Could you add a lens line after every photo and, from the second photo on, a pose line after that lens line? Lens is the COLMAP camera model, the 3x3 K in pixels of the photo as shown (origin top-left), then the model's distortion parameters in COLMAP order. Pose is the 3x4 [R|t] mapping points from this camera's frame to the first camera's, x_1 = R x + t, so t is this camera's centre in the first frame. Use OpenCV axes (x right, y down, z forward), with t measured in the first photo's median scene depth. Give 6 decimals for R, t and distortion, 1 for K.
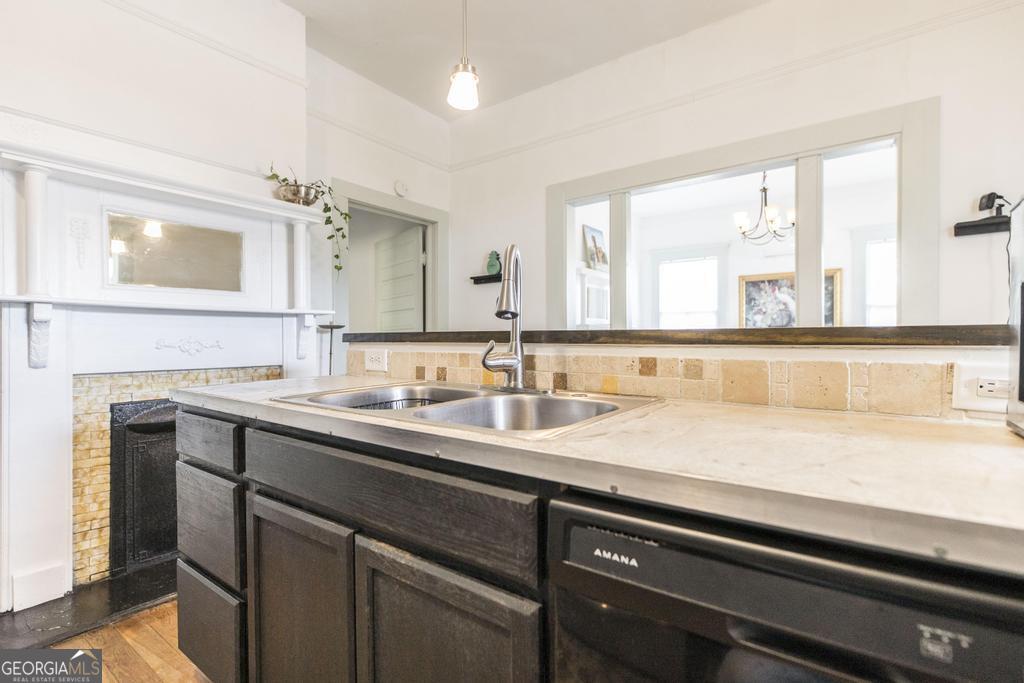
lens RADIAL K [[484.5, 0, 510.7], [0, 484.5, 340.2], [0, 0, 1]] dist [0.000308, -0.000232]
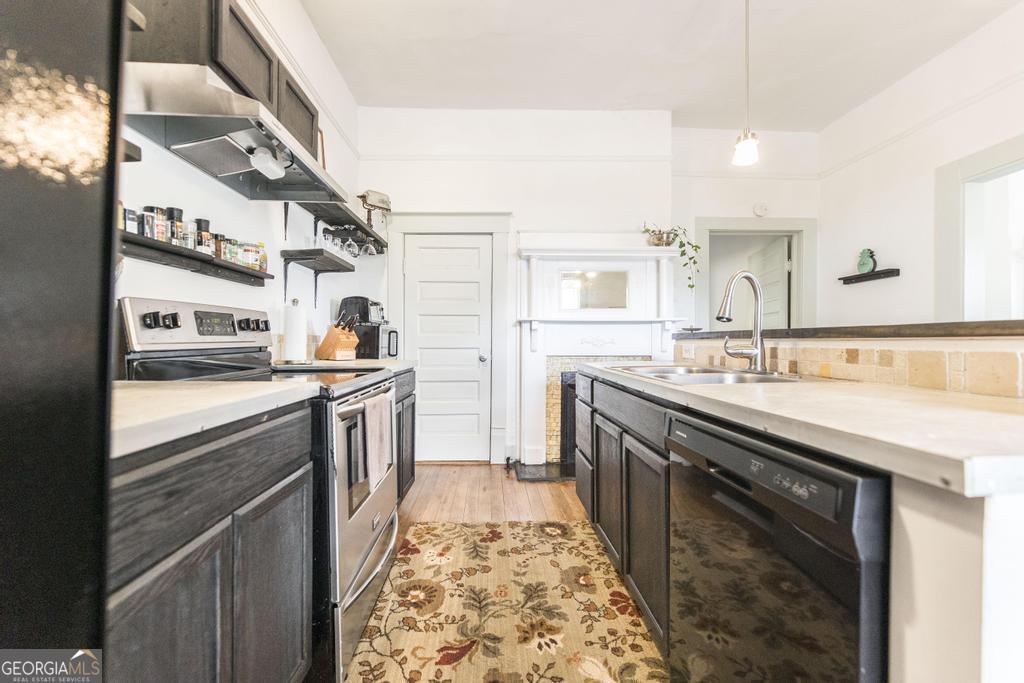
lens RADIAL K [[409.8, 0, 510.6], [0, 409.8, 340.2], [0, 0, 1]] dist [-0.001197, -0.000102]
pose [[0.641836, -0.000872, -0.766841, 0.305887], [-0.001101, 0.999997, -0.002058, 0.009699], [0.766841, 0.002165, 0.641834, -0.203240]]
